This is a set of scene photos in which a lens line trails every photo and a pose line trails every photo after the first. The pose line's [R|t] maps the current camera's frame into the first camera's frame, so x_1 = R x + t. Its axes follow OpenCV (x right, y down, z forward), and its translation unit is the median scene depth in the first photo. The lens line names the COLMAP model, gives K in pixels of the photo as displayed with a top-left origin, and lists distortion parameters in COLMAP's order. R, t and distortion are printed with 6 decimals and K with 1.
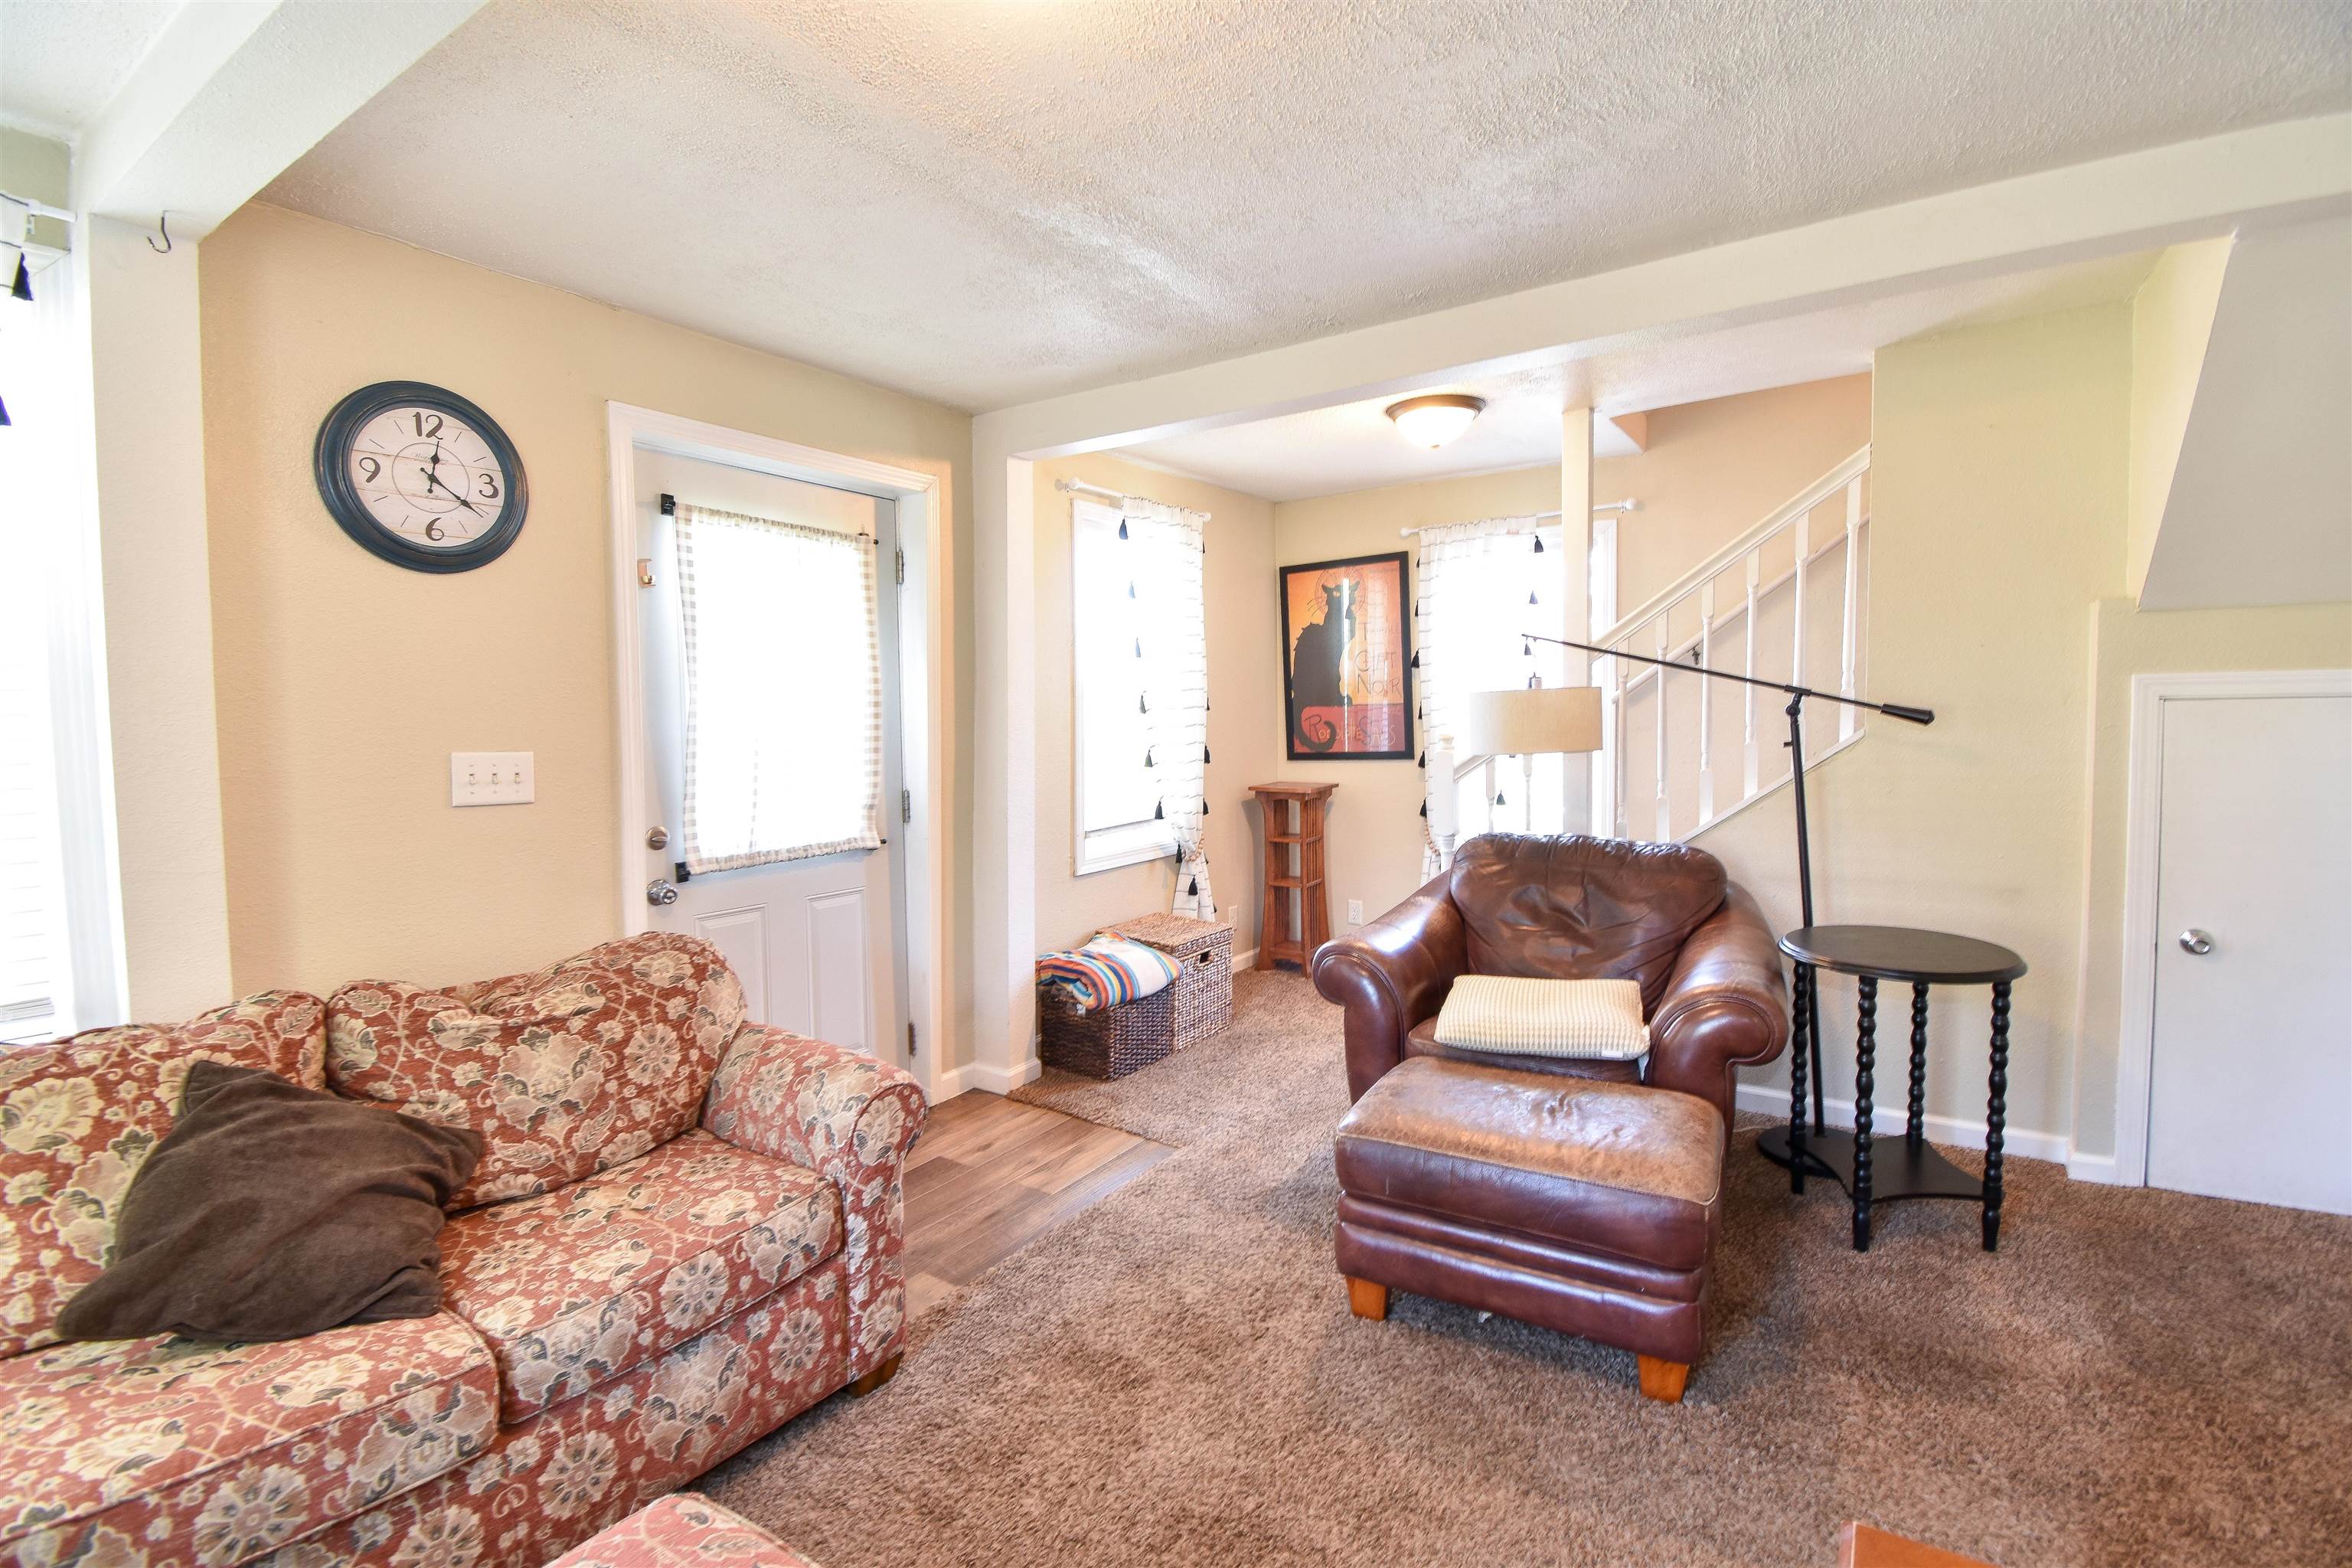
lens RADIAL K [[1049.5, 0, 1180.6], [0, 1049.5, 776.6], [0, 0, 1]] dist [0.000899, -0.016373]
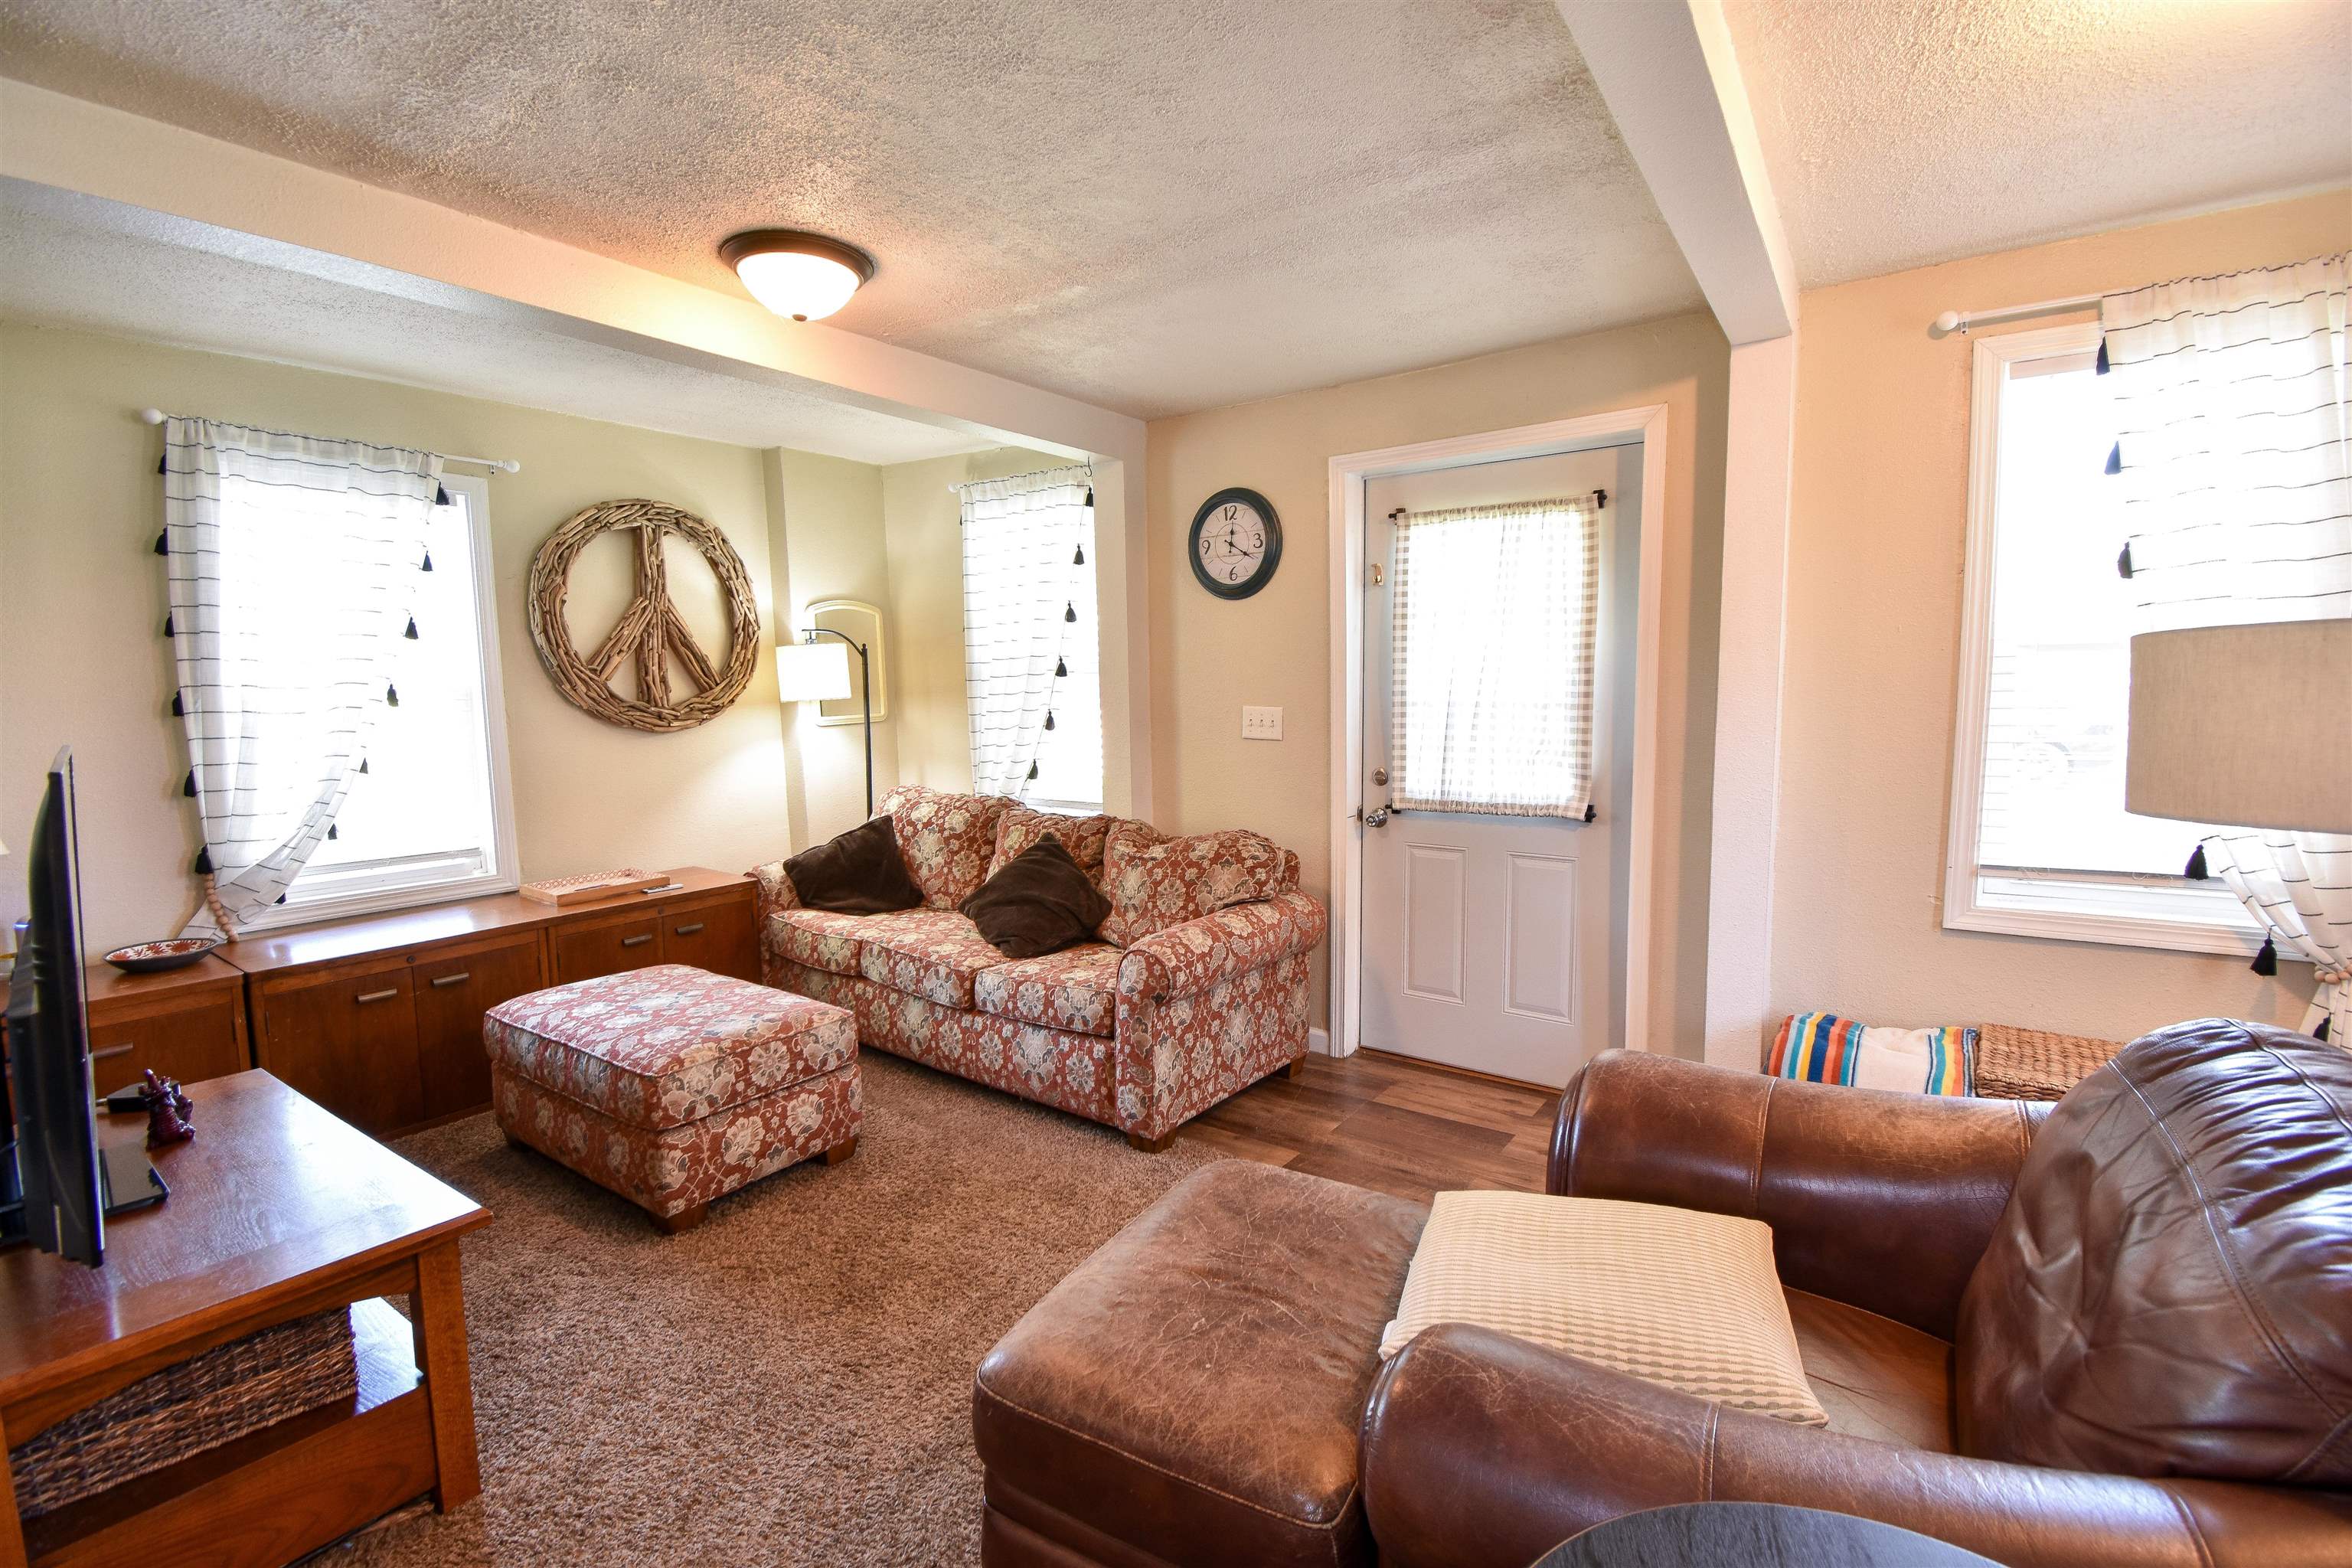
lens RADIAL K [[1049.5, 0, 1180.6], [0, 1049.5, 776.6], [0, 0, 1]] dist [0.000899, -0.016373]
pose [[-0.038058, 0.099773, -0.994282, 1.049524], [-0.045522, 0.993797, 0.101467, -0.081294], [0.998238, 0.049123, -0.033280, 1.019406]]
